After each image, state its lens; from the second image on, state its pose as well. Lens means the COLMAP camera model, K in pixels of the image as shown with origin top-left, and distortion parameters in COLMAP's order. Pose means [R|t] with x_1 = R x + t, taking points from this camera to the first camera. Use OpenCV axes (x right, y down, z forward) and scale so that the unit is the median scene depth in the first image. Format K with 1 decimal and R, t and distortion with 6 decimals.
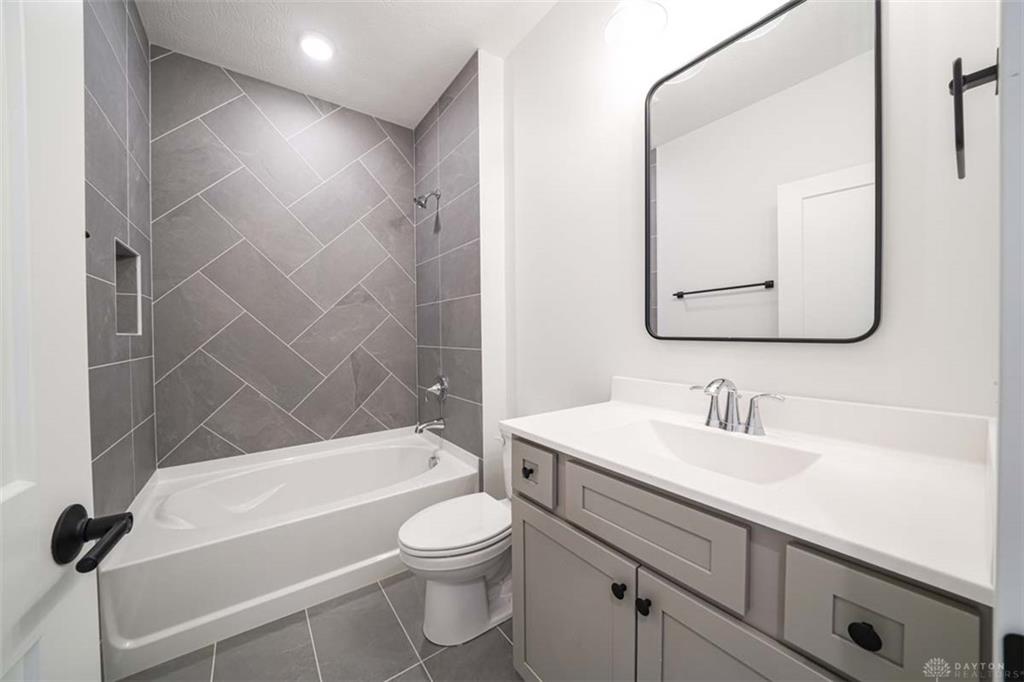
lens RADIAL K [[353.5, 0, 508.9], [0, 353.5, 340.1], [0, 0, 1]] dist [-0.023104, 0.001221]
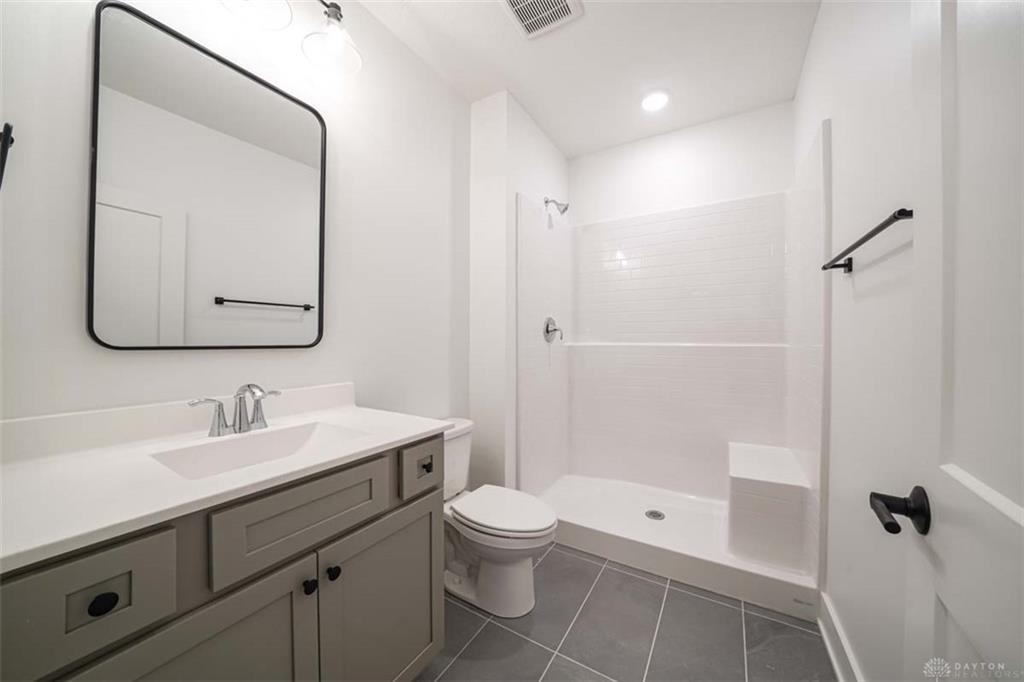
lens RADIAL K [[353.5, 0, 509.8], [0, 353.5, 340.6], [0, 0, 1]] dist [-0.023104, 0.001221]
pose [[-0.392508, 0.005629, 0.919731, -0.711773], [0.014408, 0.999896, 0.000029, -0.011843], [-0.919636, 0.013263, -0.392549, 0.681958]]
